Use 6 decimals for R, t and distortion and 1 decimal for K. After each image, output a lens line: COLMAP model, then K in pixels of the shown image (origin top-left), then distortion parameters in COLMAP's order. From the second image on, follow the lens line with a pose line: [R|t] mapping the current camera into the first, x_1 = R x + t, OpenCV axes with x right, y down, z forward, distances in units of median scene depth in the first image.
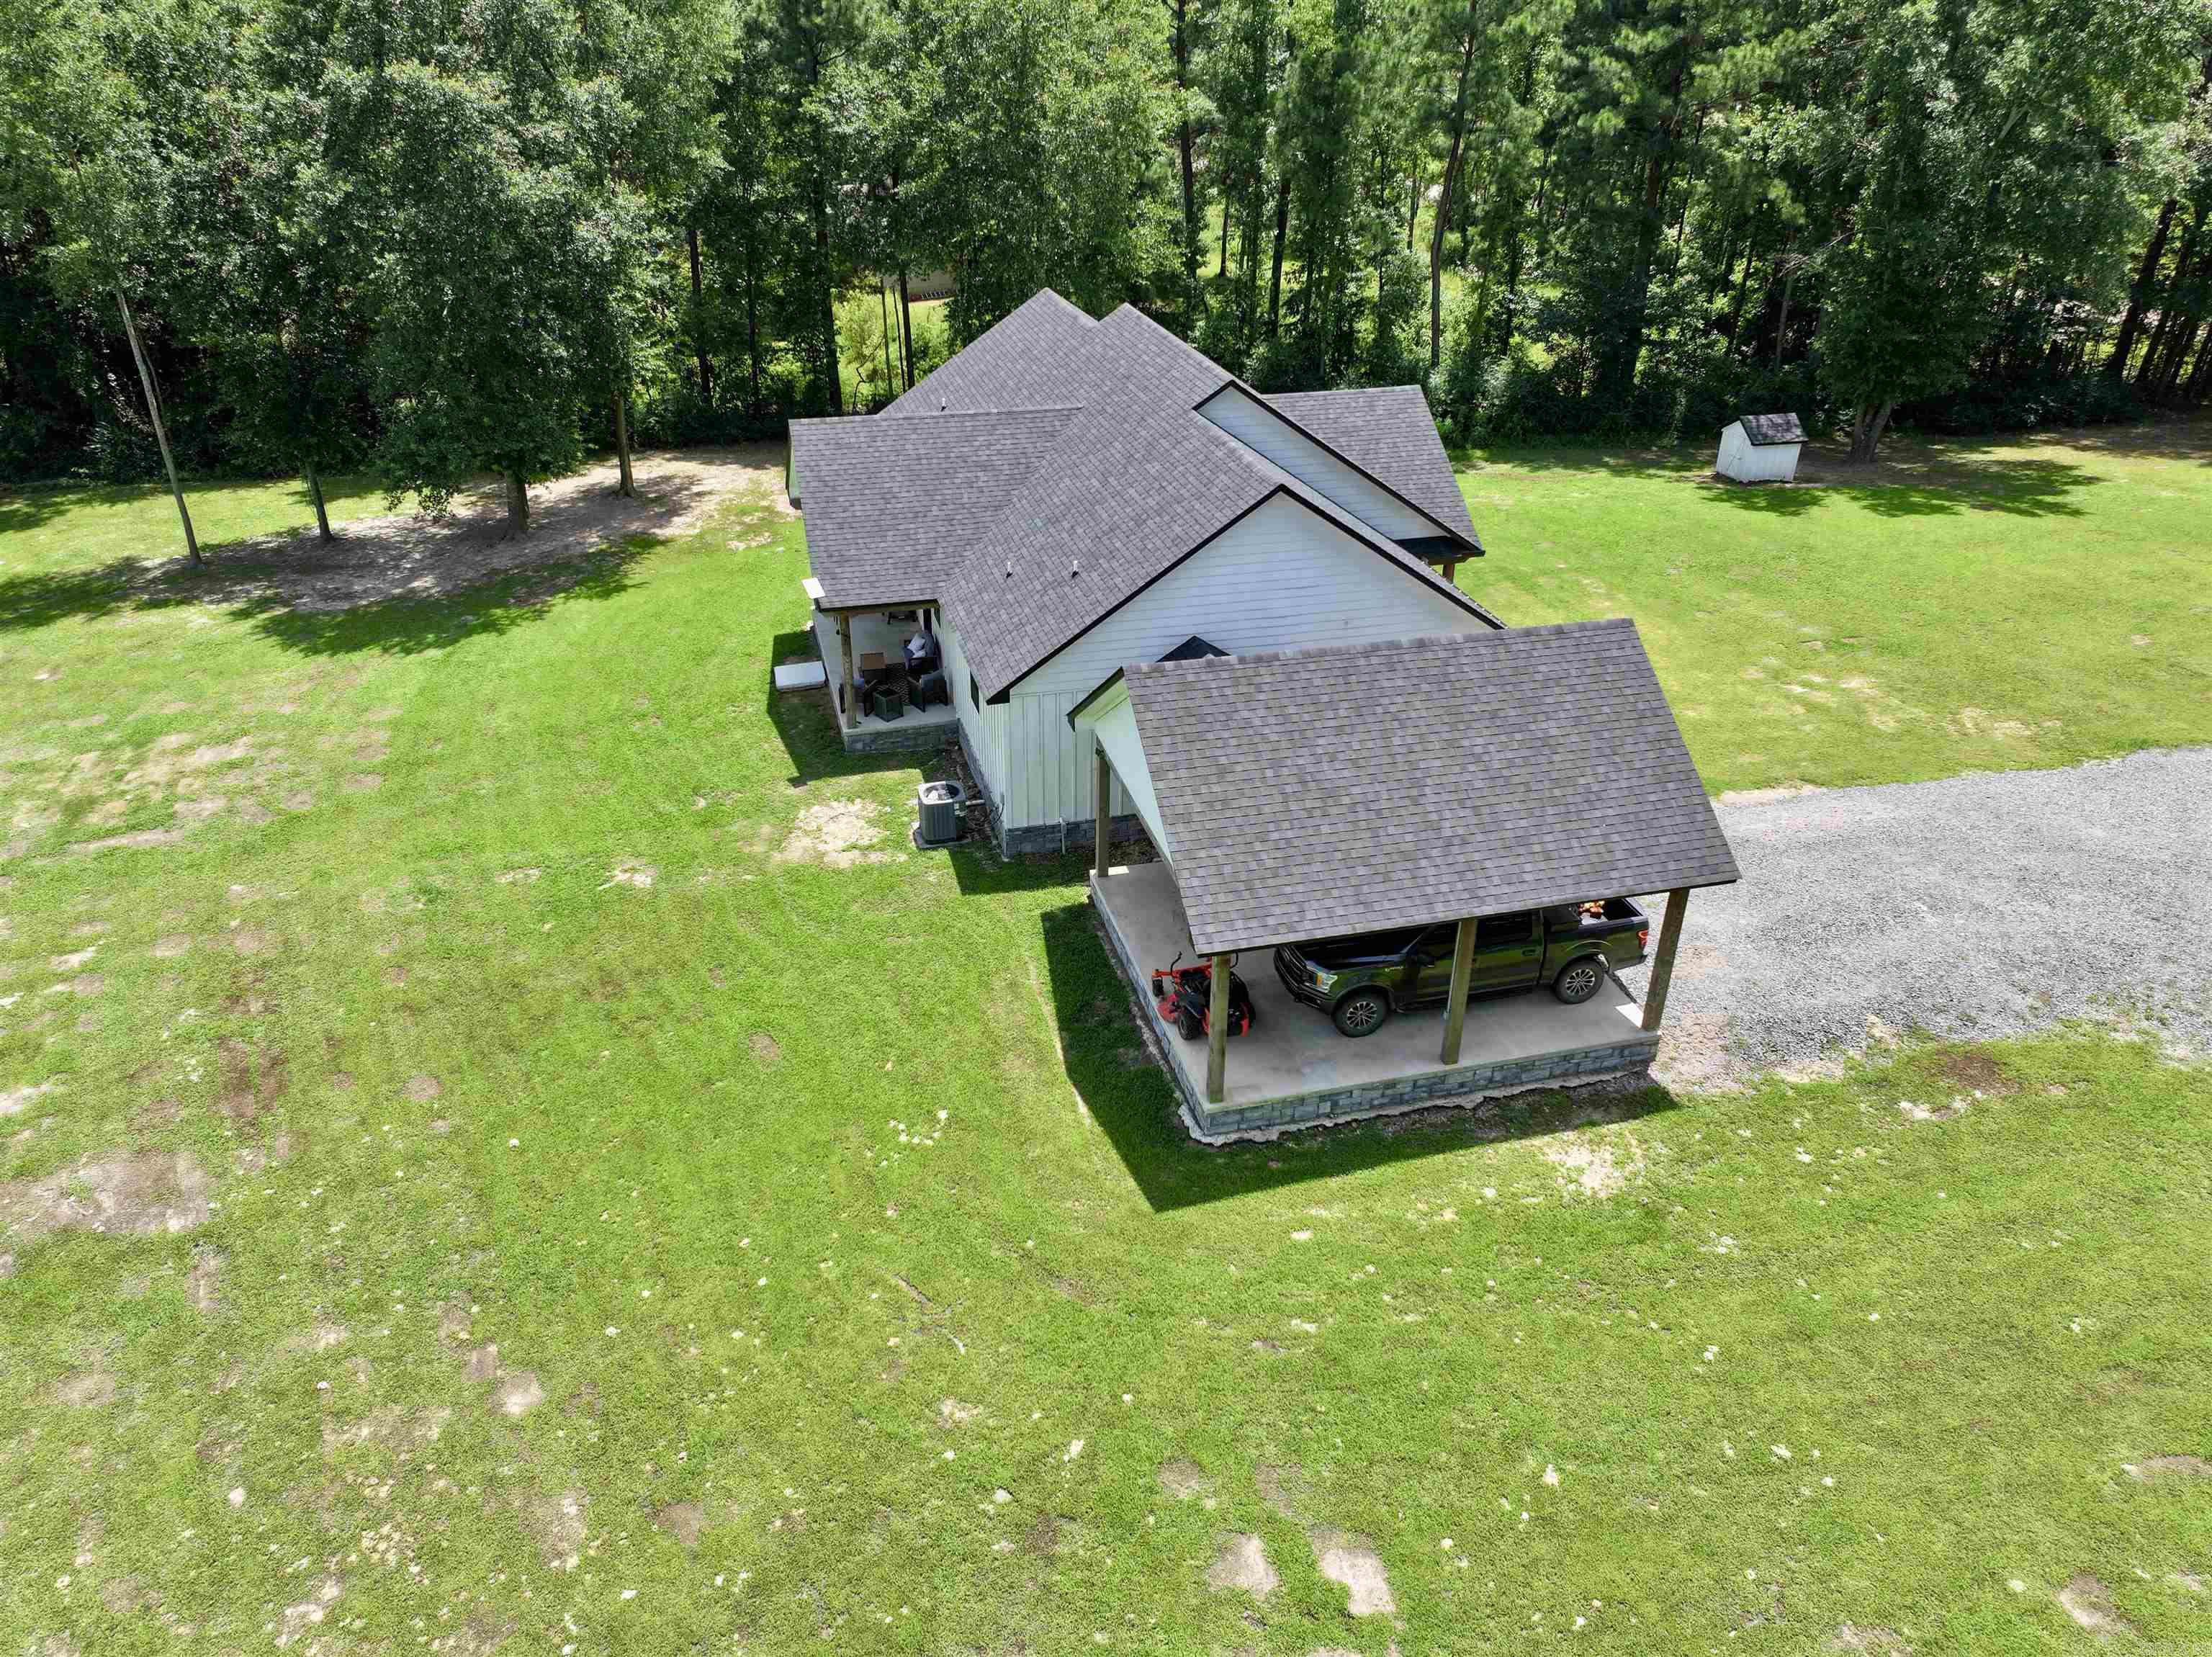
lens RADIAL K [[1545.6, 0, 1106.0], [0, 1545.6, 828.5], [0, 0, 1]] dist [0.024513, -0.021454]
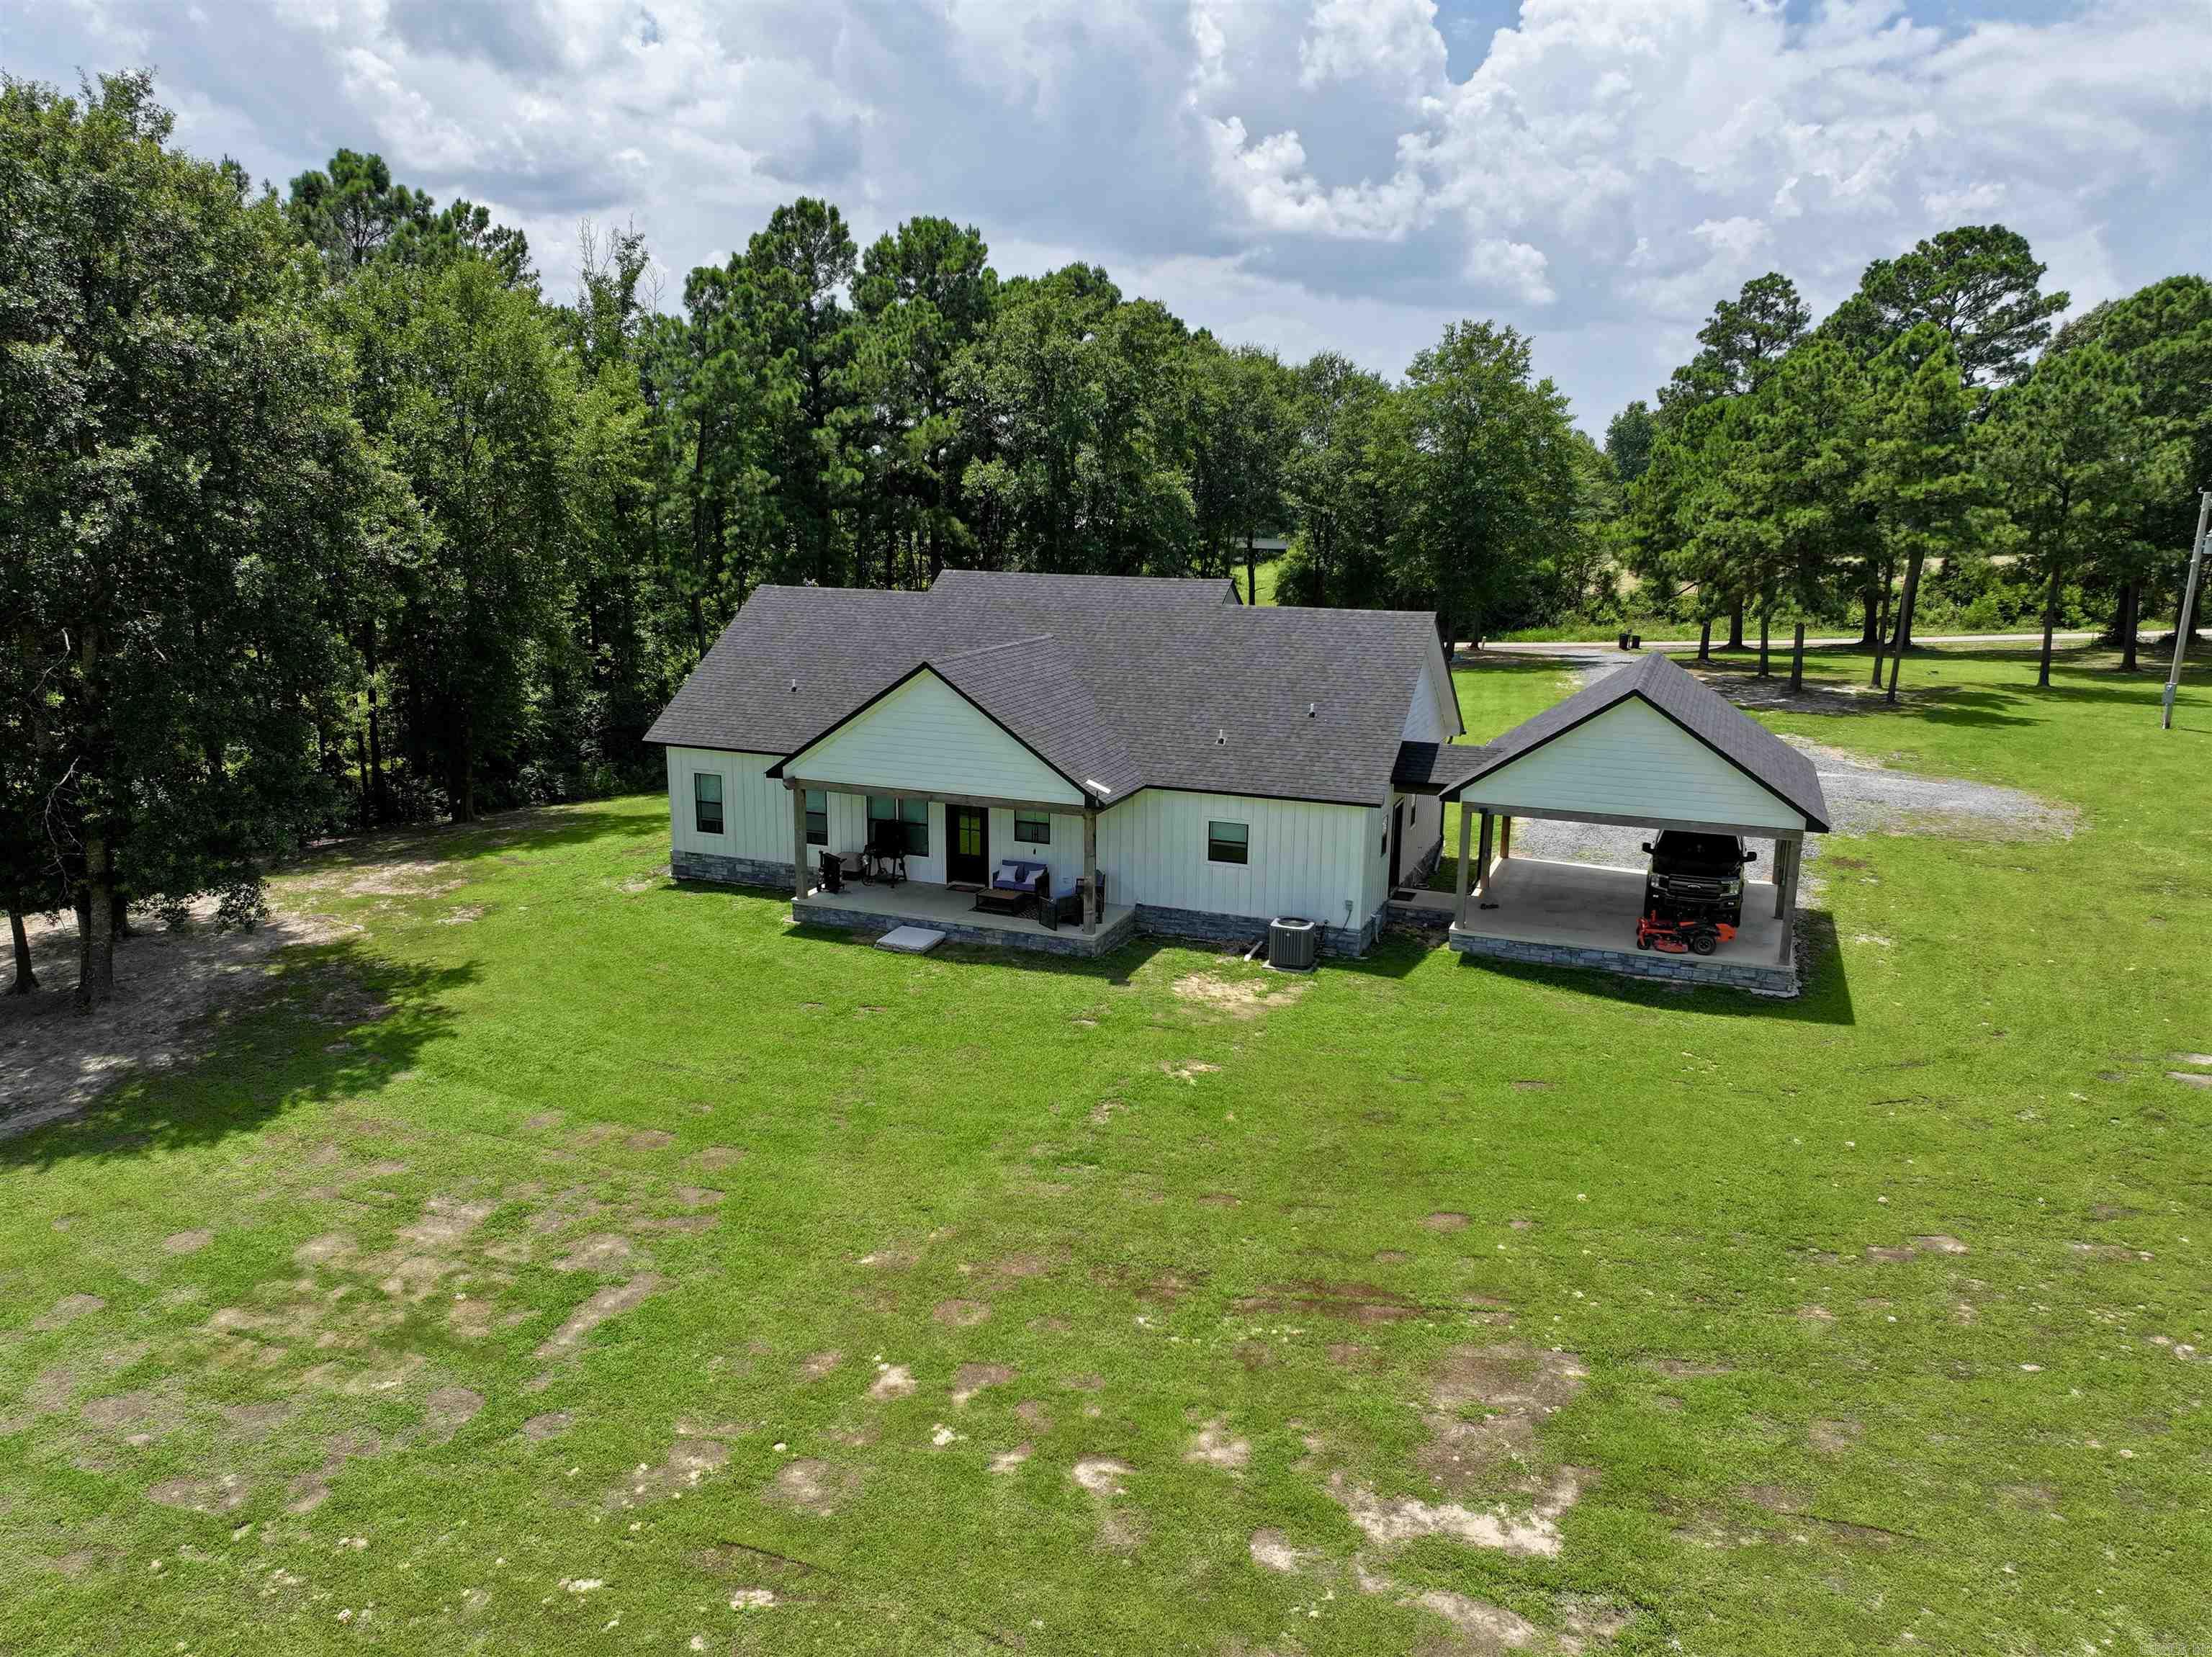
lens RADIAL K [[1536.0, 0, 1106.0], [0, 1536.0, 828.5], [0, 0, 1]] dist [-0.001772, -0.001638]
pose [[0.600482, -0.182444, 0.778547, -0.860524], [0.387588, 0.918014, -0.083815, -0.037757], [-0.699426, 0.352085, 0.621964, 0.330799]]
